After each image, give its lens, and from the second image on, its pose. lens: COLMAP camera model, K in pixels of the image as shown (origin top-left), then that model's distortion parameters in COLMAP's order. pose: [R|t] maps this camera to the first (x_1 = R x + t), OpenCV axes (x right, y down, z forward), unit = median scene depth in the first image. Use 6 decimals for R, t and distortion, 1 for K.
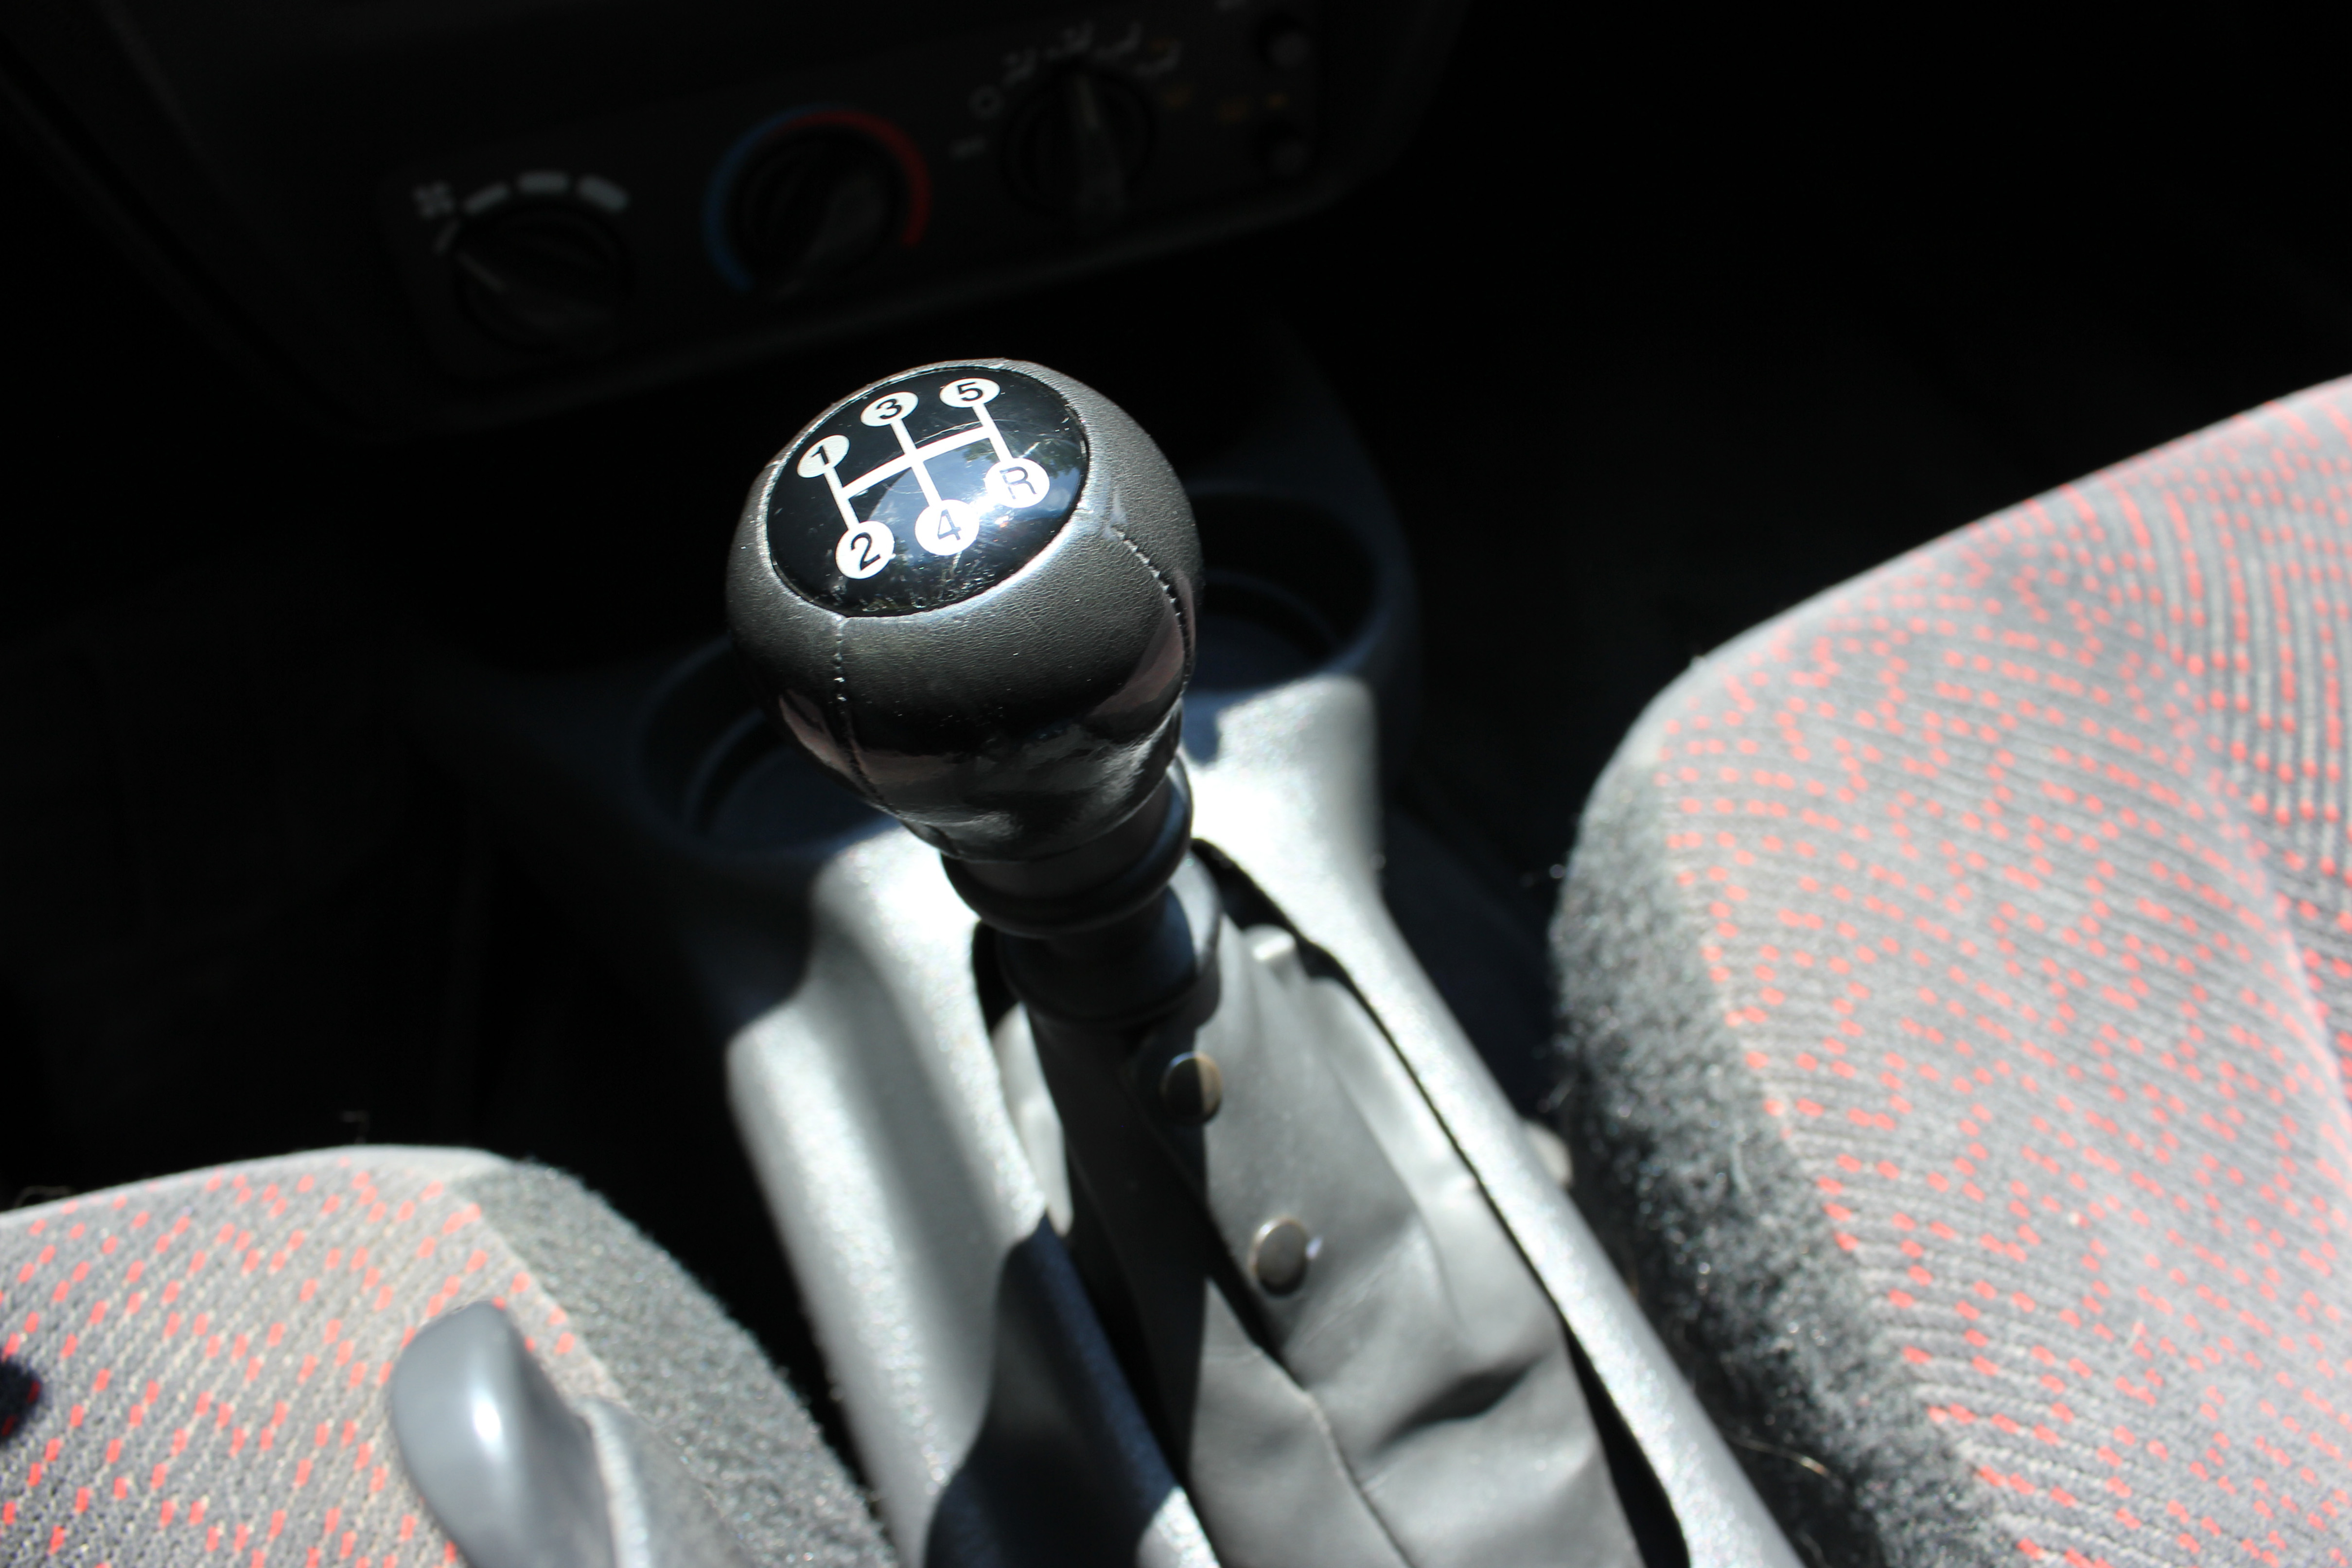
lens RADIAL K [[1848.7, 0, 1217.5], [0, 1848.7, 758.9], [0, 0, 1]] dist [-0.172014, 0.124535]
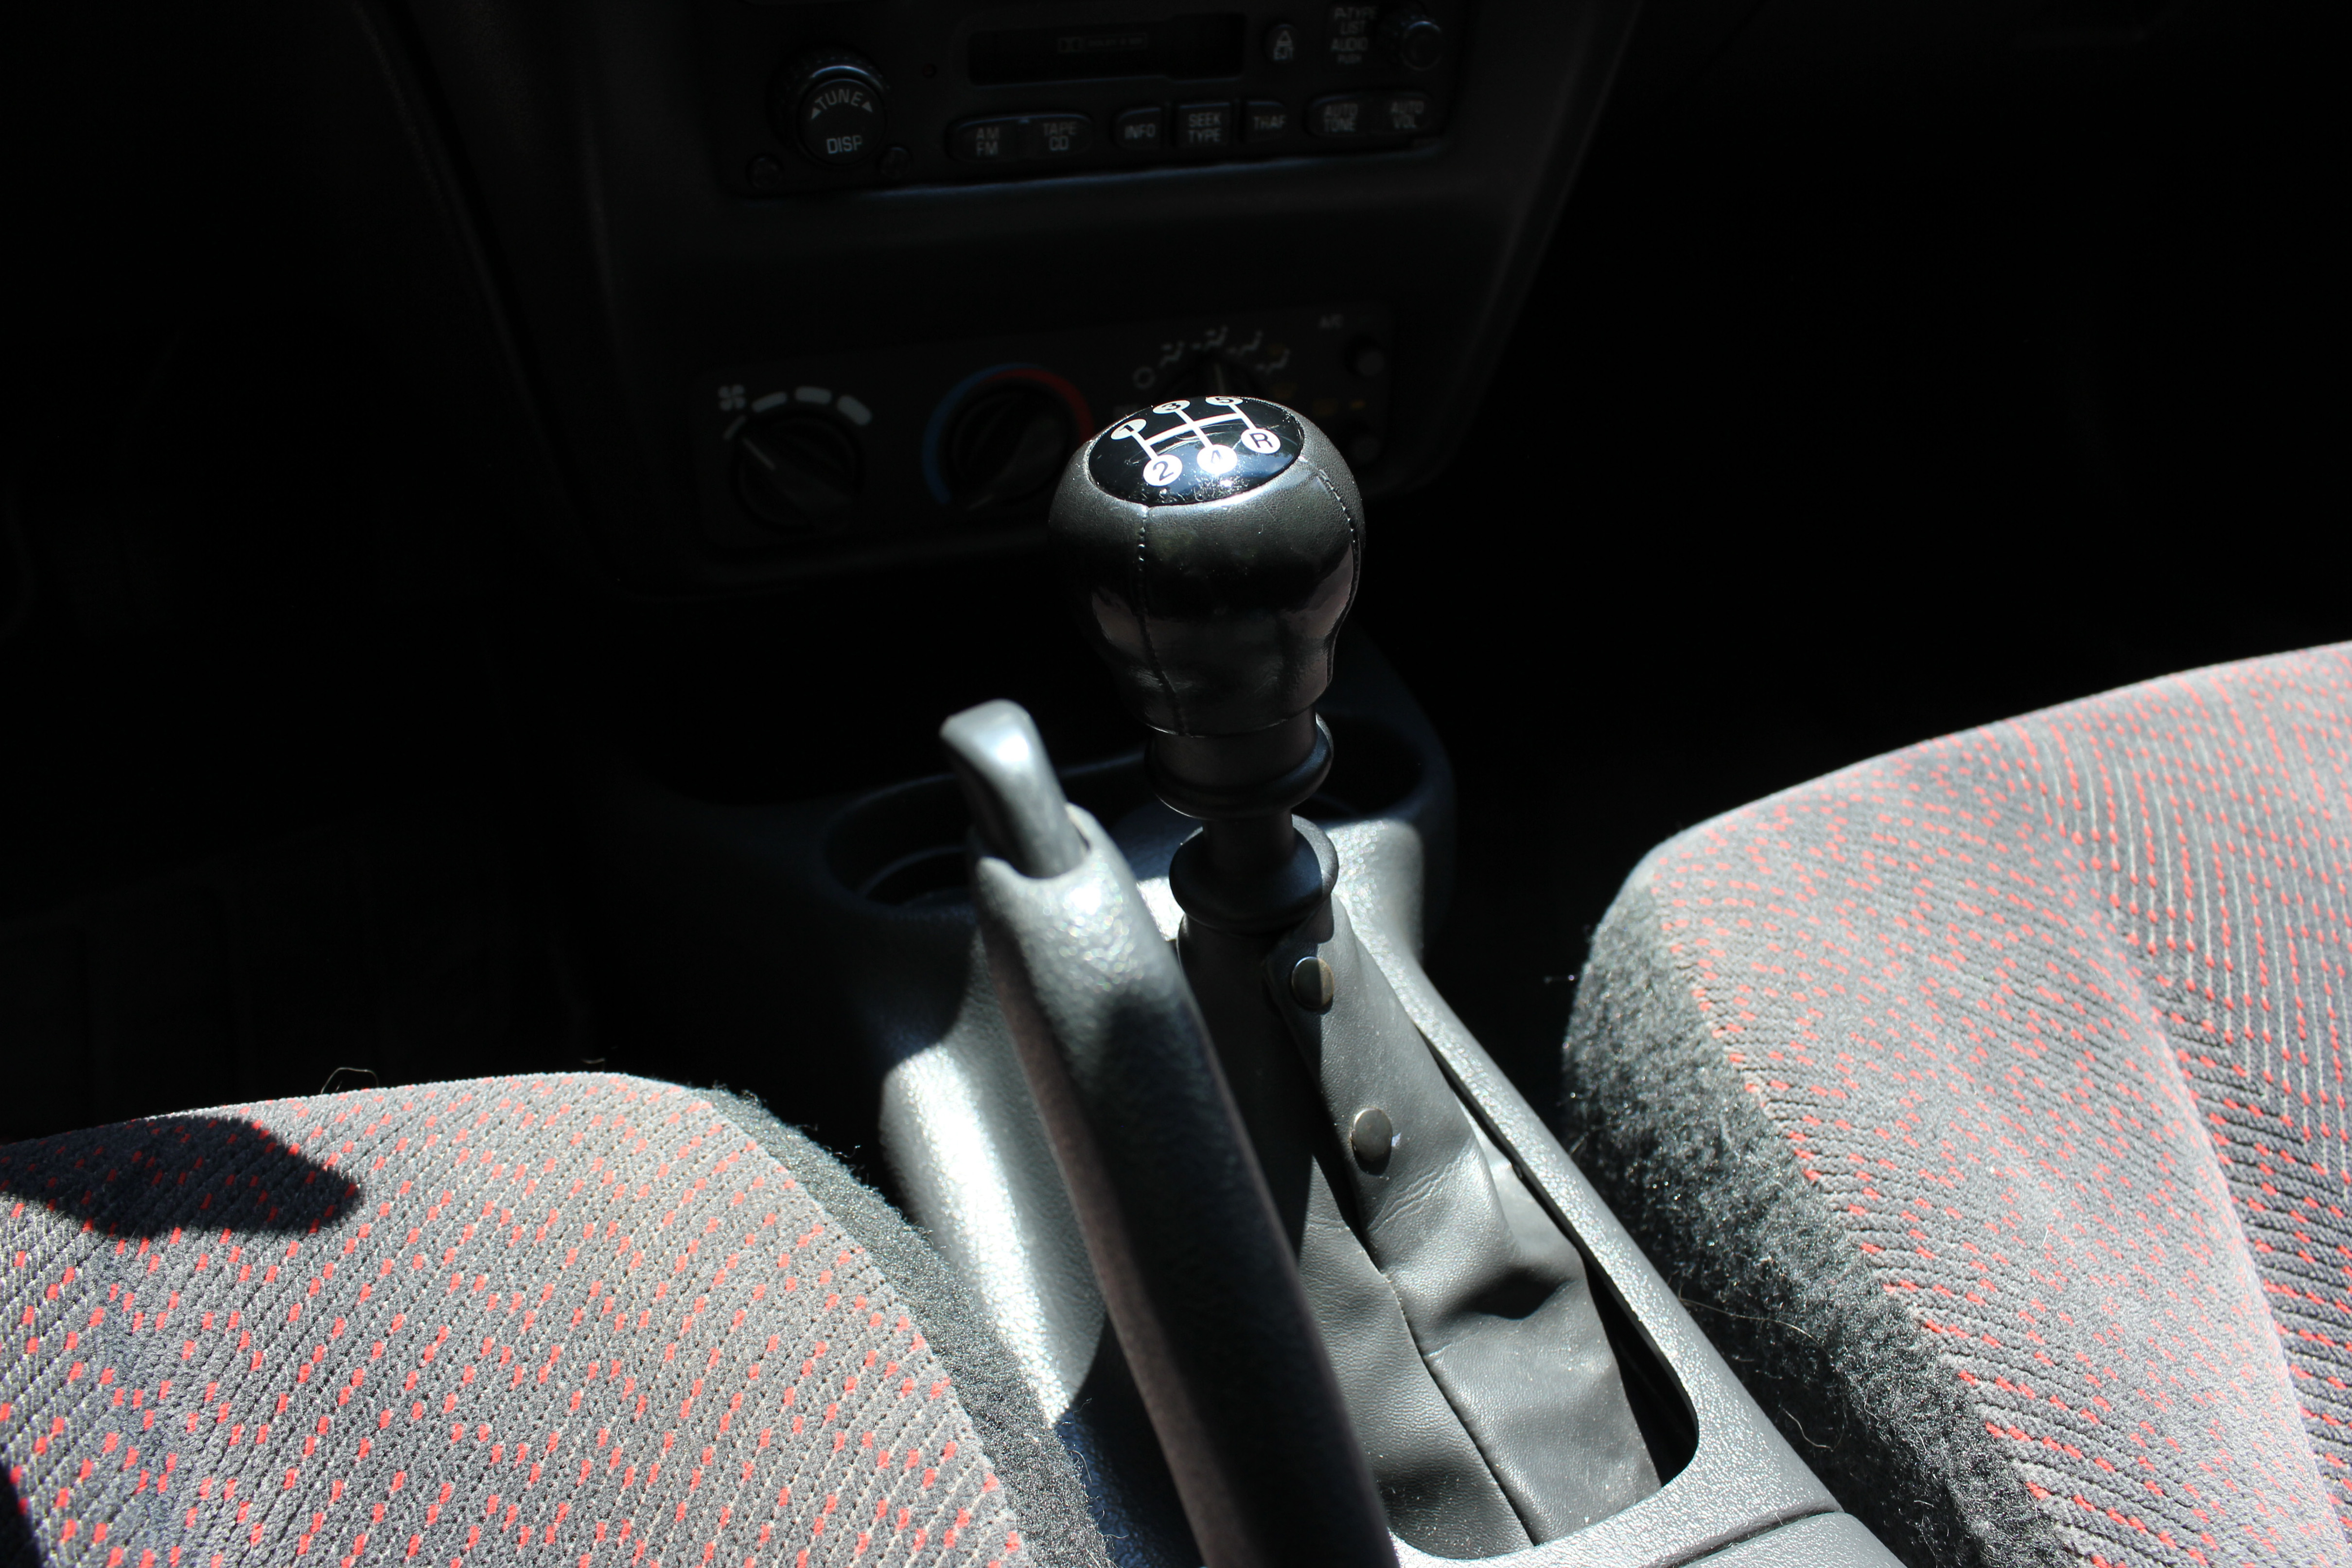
lens RADIAL K [[1886.4, 0, 1211.9], [0, 1886.4, 781.0], [0, 0, 1]] dist [-0.174689, 0.132560]
pose [[0.998290, 0.057010, 0.012917, -0.086788], [-0.051273, 0.960111, -0.274877, 0.320993], [-0.028072, 0.273745, 0.961393, -0.258442]]
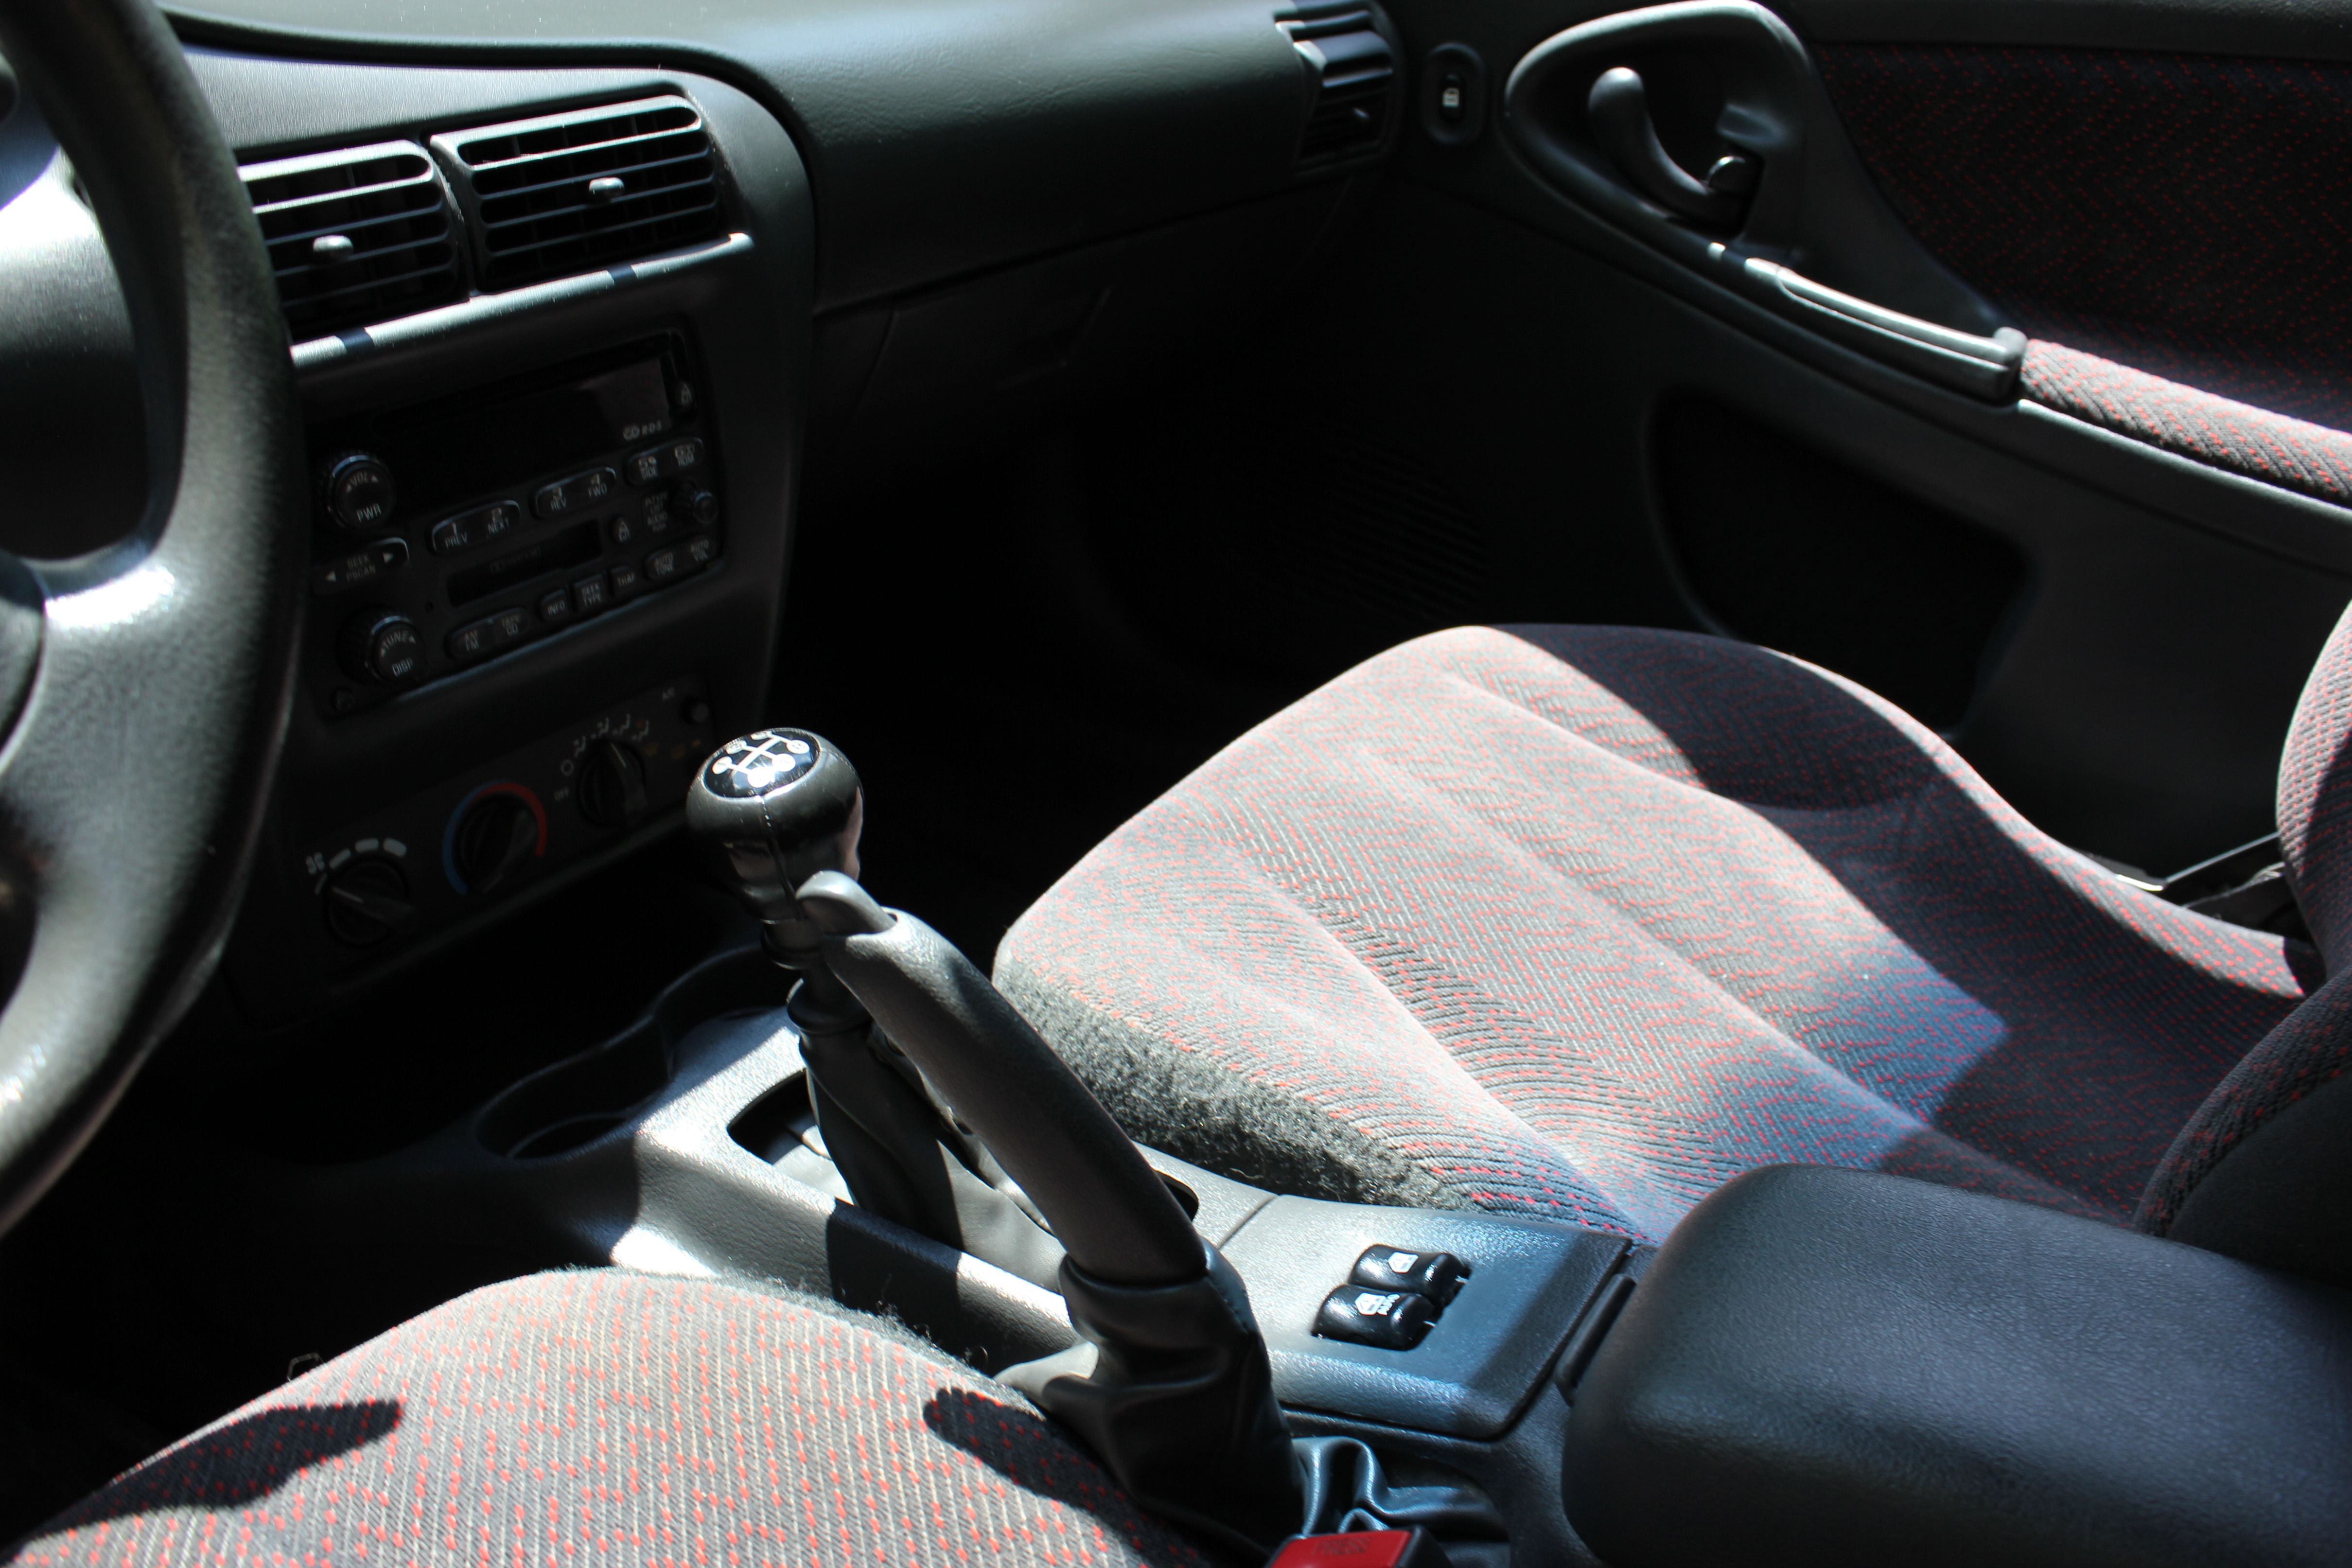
lens RADIAL K [[1906.9, 0, 1201.7], [0, 1906.9, 785.7], [0, 0, 1]] dist [-0.164196, 0.134342]
pose [[0.838928, -0.254278, 0.481189, -0.574275], [0.438026, 0.840200, -0.319684, 0.637047], [-0.323006, 0.478965, 0.816247, -0.906385]]
